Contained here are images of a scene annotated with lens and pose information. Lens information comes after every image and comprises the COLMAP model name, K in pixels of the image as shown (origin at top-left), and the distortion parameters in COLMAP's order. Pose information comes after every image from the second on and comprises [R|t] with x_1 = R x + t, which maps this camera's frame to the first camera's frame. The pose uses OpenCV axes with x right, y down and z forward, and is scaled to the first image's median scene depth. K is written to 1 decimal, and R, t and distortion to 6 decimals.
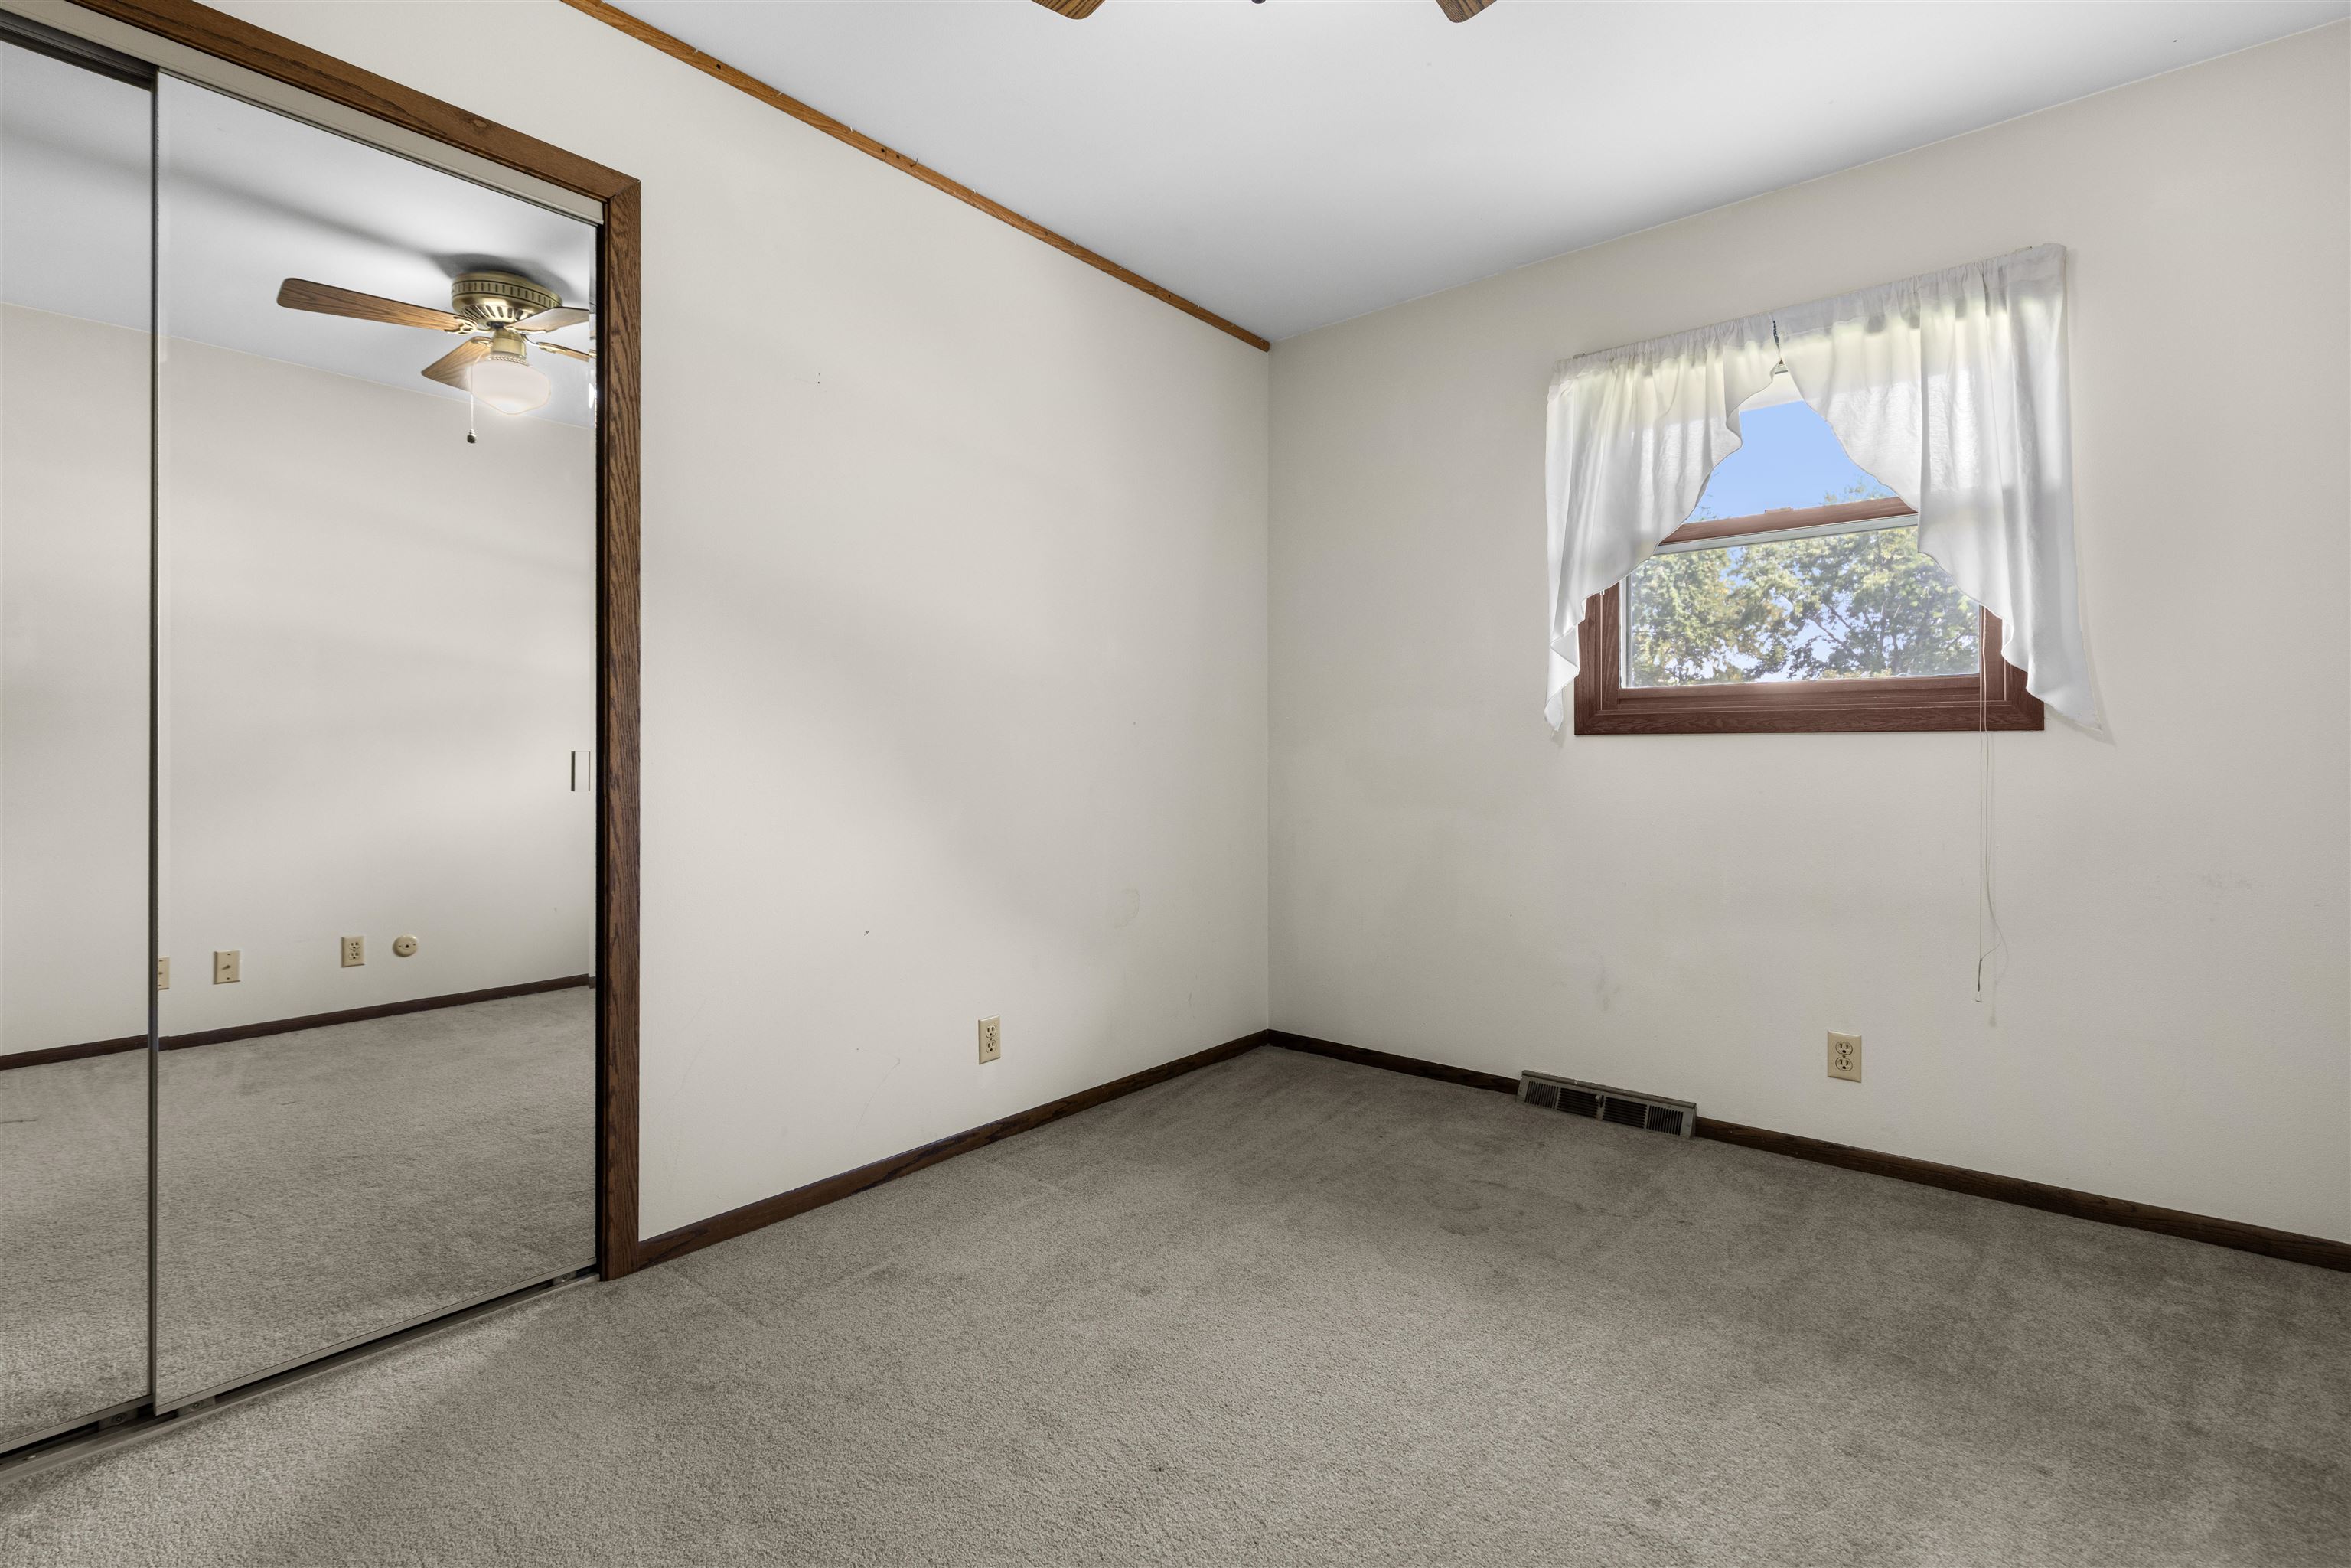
lens RADIAL K [[1085.8, 0, 1170.7], [0, 1085.8, 728.8], [0, 0, 1]] dist [0.000299, 0.000074]
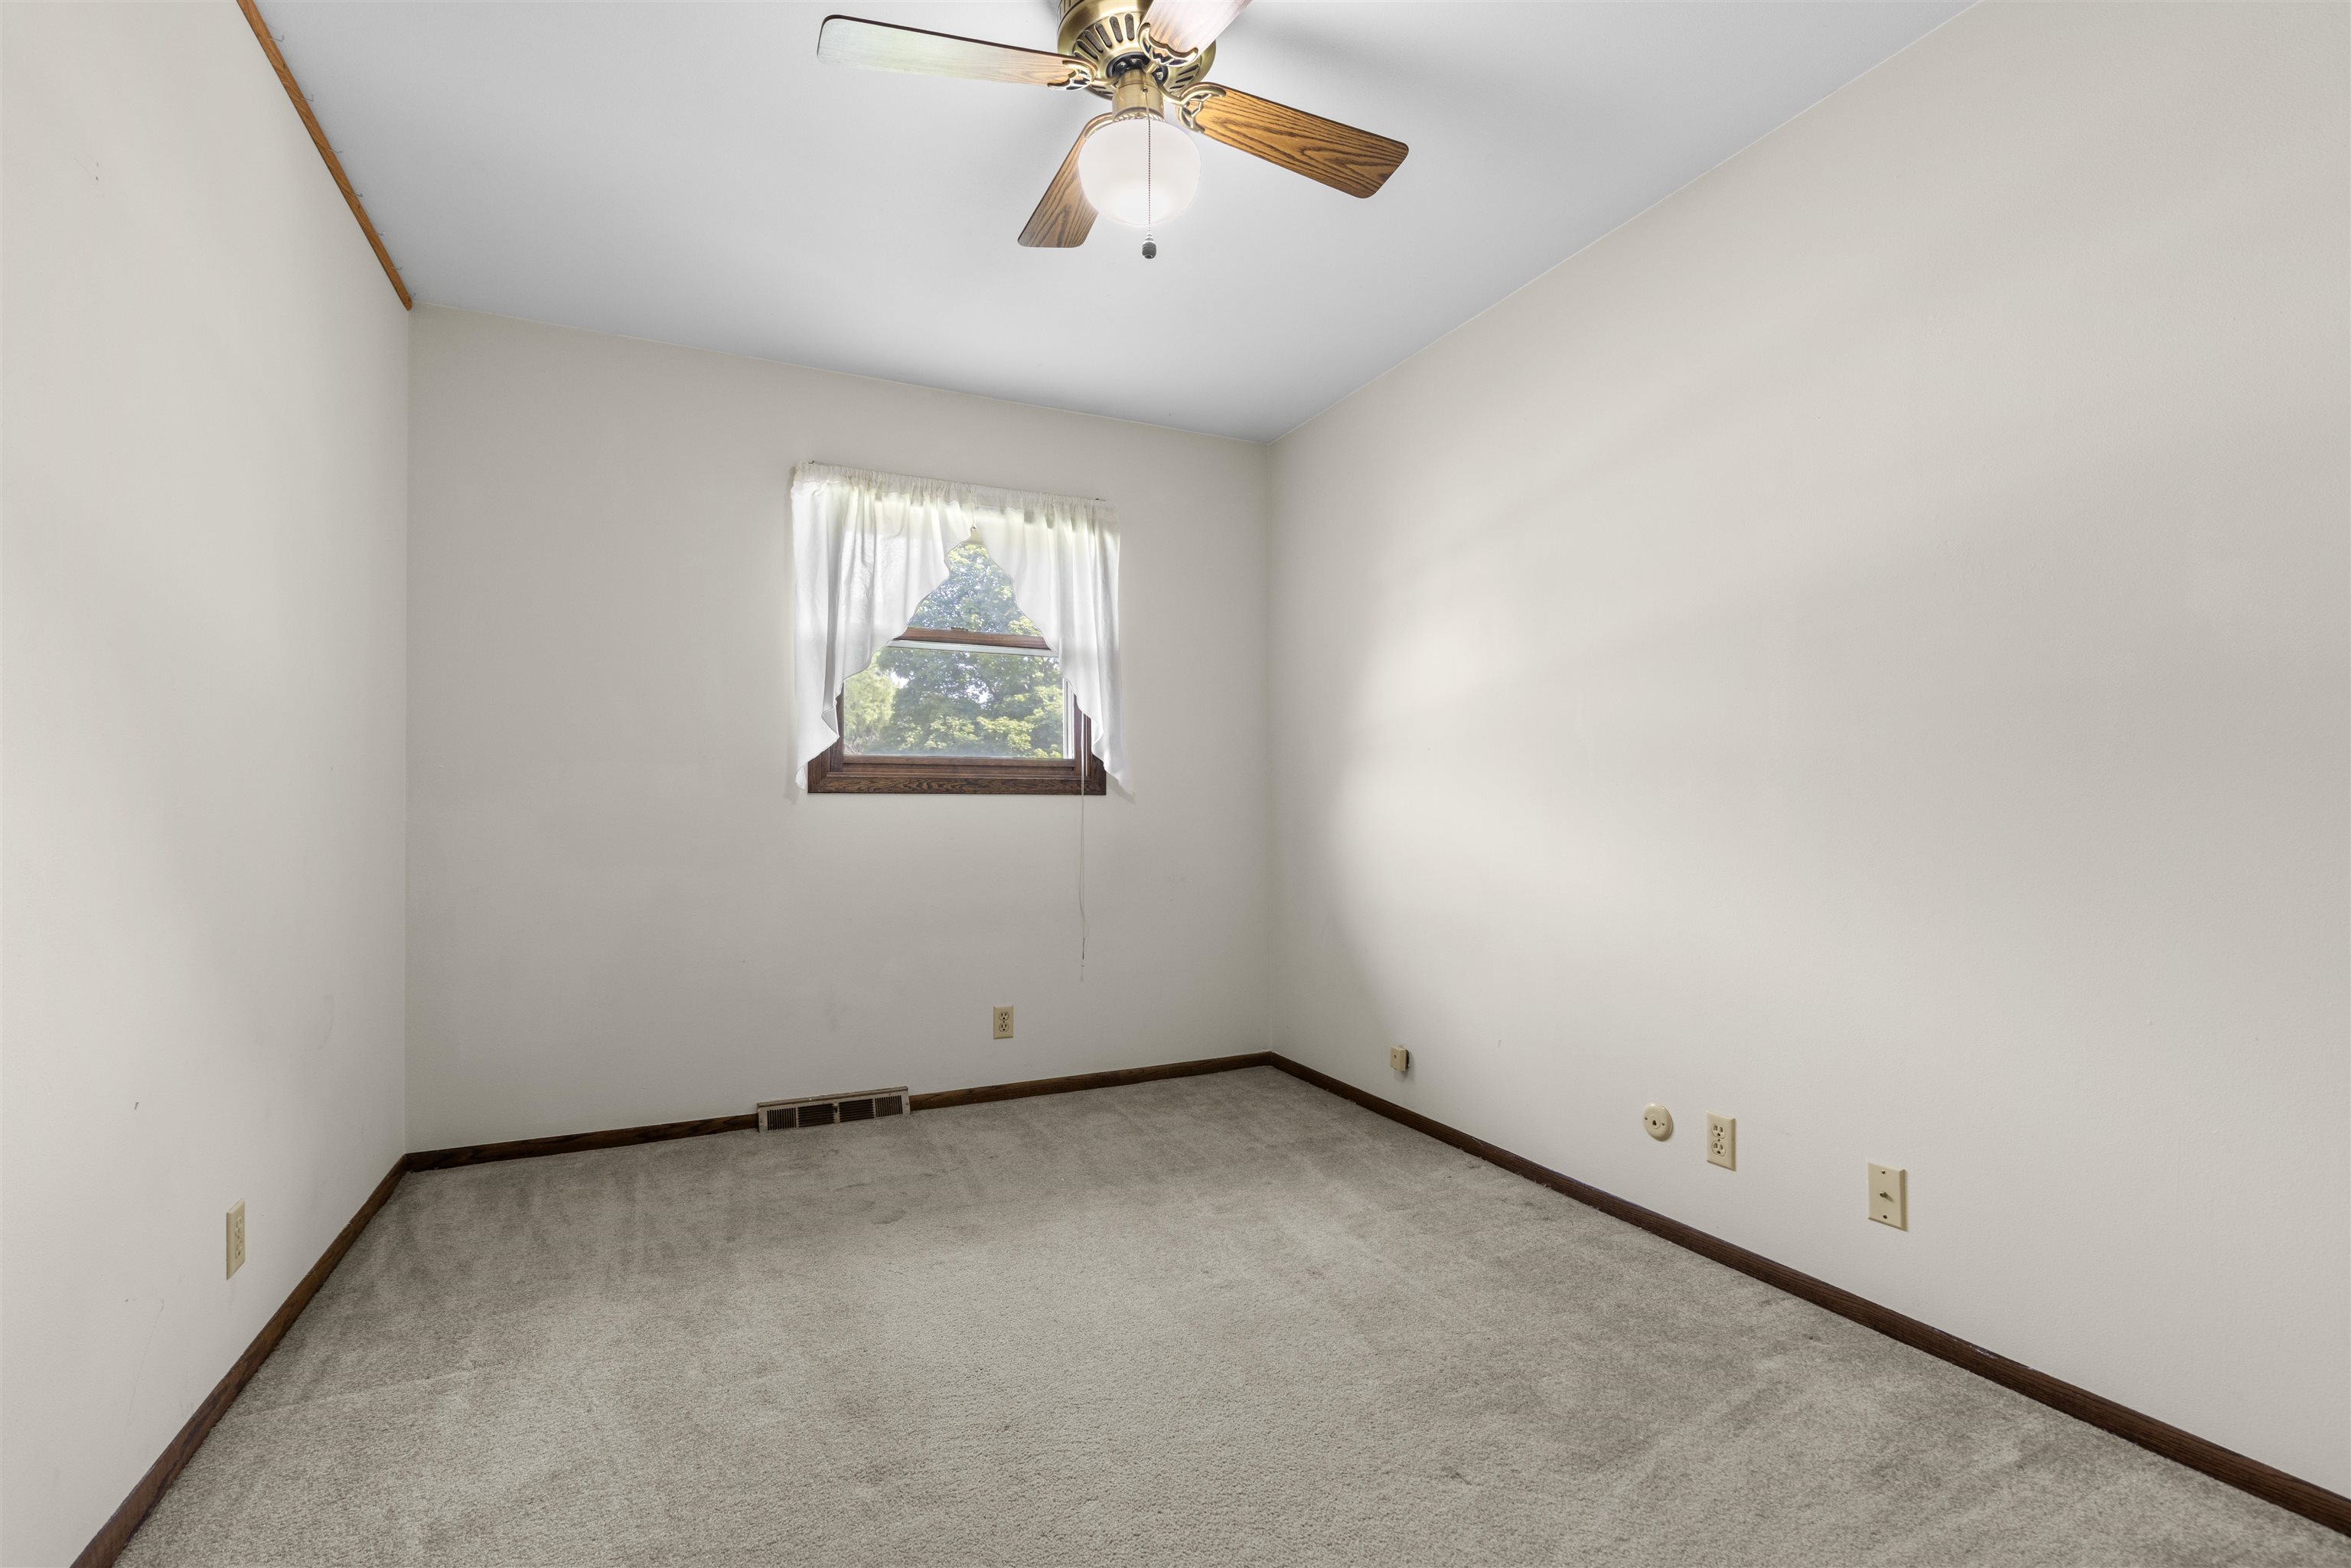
lens RADIAL K [[1085.8, 0, 1172.9], [0, 1085.8, 785.7], [0, 0, 1]] dist [0.000299, 0.000074]
pose [[0.394368, 0.023436, 0.918654, -0.564193], [-0.016876, 0.999691, -0.018258, 0.013135], [-0.918797, -0.008302, 0.394642, 0.219006]]
